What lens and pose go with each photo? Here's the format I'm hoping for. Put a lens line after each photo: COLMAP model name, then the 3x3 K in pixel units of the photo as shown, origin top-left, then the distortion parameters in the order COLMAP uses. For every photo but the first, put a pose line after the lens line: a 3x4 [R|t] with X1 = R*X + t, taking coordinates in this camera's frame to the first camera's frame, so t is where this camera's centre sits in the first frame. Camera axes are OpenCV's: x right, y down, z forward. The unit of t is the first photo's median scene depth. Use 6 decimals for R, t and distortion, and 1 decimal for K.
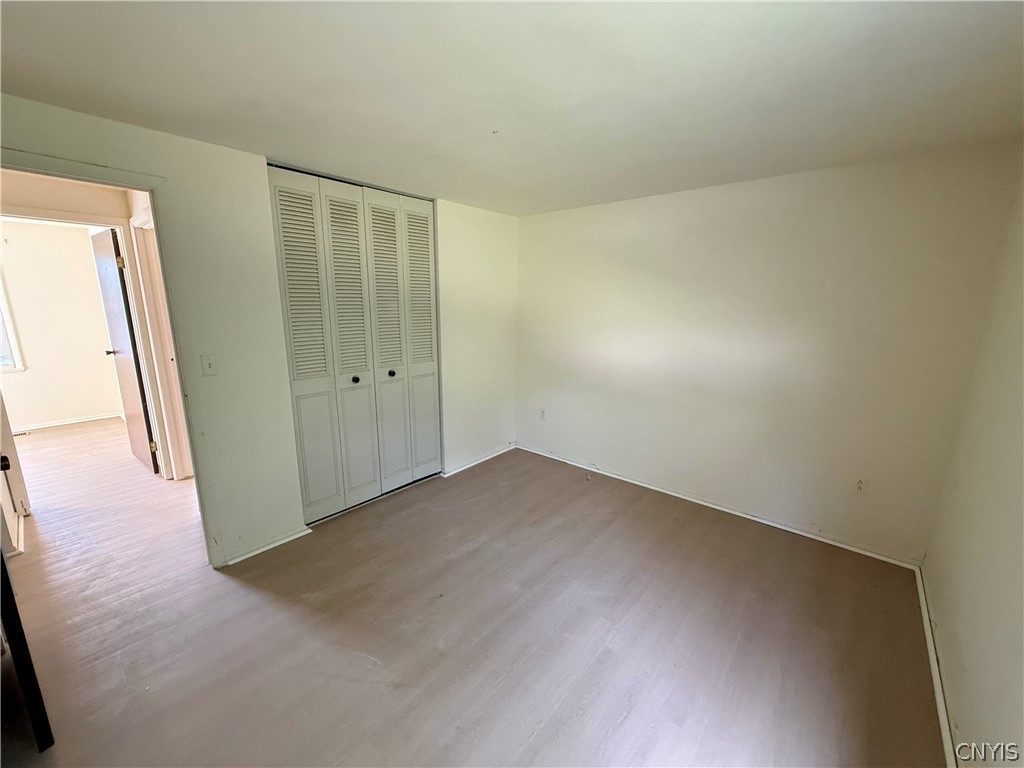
lens RADIAL K [[407.7, 0, 512.6], [0, 407.7, 384.7], [0, 0, 1]] dist [-0.000632, -0.000946]
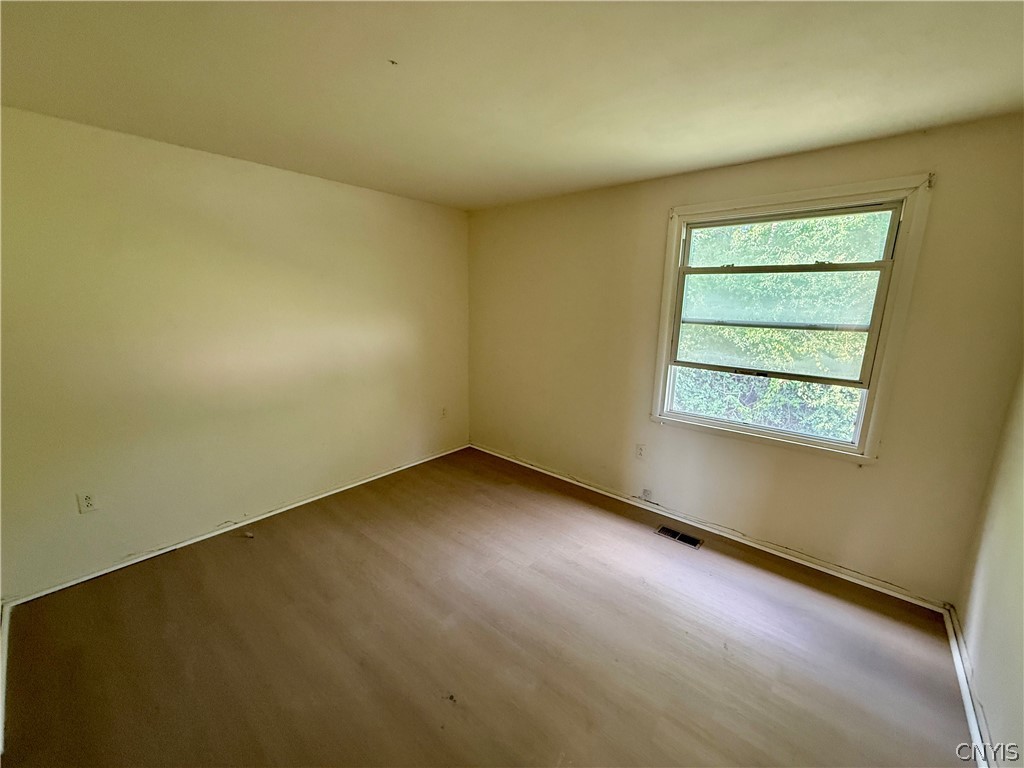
lens RADIAL K [[407.7, 0, 512.1], [0, 407.7, 384.4], [0, 0, 1]] dist [-0.000632, -0.000946]
pose [[0.013671, -0.213491, 0.976849, -0.806892], [0.189131, 0.959858, 0.207130, -0.161169], [-0.981857, 0.181920, 0.053500, 0.786440]]
